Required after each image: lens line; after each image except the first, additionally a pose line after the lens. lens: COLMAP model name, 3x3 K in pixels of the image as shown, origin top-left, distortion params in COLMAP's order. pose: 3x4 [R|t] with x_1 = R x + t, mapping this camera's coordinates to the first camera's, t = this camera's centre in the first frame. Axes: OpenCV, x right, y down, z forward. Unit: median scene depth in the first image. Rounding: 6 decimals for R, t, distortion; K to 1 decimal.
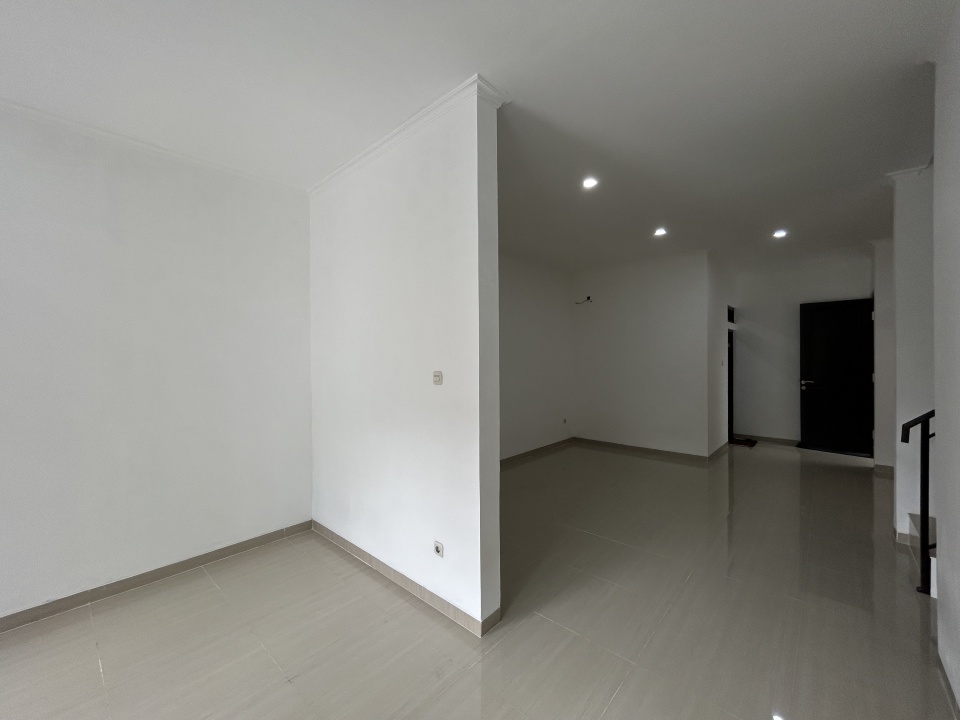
lens RADIAL K [[390.7, 0, 478.3], [0, 390.7, 358.2], [0, 0, 1]] dist [0.000389, 0.000672]
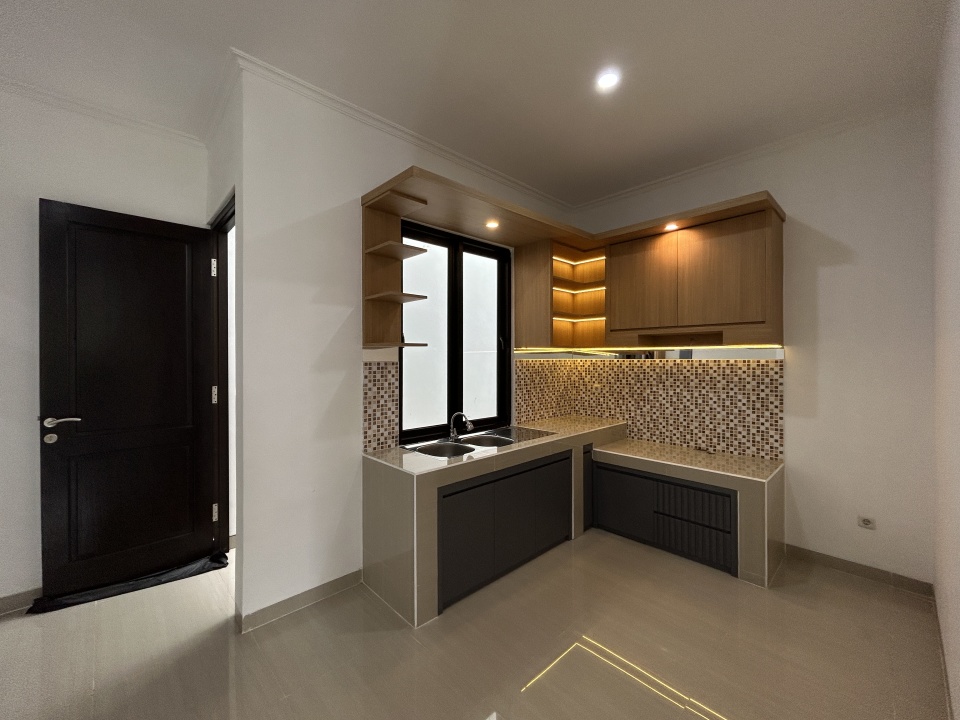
lens RADIAL K [[390.7, 0, 478.3], [0, 390.7, 358.2], [0, 0, 1]] dist [0.000389, 0.000672]
pose [[0.086187, 0.005576, 0.996263, 0.521676], [0.006424, 0.999960, -0.006152, 0.008889], [-0.996258, 0.006930, 0.086148, 0.594821]]
